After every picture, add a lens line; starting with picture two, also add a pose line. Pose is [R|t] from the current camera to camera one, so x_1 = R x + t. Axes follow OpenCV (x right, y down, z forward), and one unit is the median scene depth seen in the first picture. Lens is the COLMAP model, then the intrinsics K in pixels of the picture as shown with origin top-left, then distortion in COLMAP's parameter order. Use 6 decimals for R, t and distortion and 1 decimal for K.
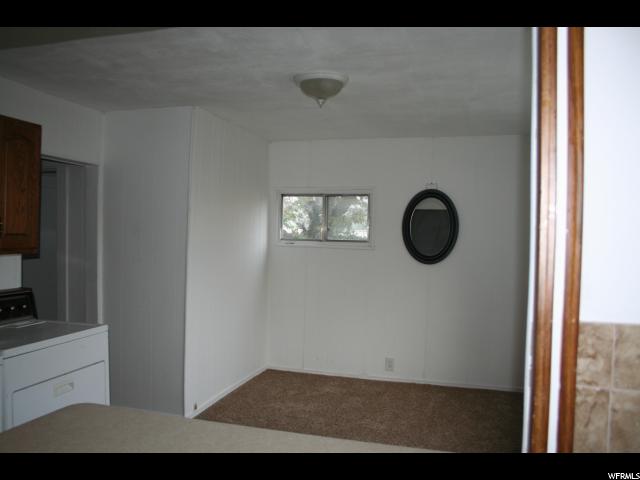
lens RADIAL K [[548.2, 0, 305.4], [0, 548.2, 239.8], [0, 0, 1]] dist [-0.143124, 0.130992]
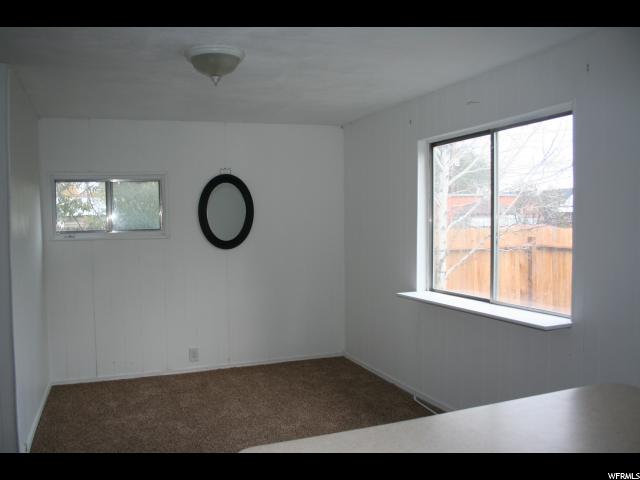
lens RADIAL K [[548.2, 0, 305.4], [0, 548.2, 239.8], [0, 0, 1]] dist [-0.143124, 0.130992]
pose [[0.792112, -0.062029, 0.607216, -0.321434], [0.045923, 0.998060, 0.042048, -0.009319], [-0.608646, -0.005421, 0.793423, 0.133500]]
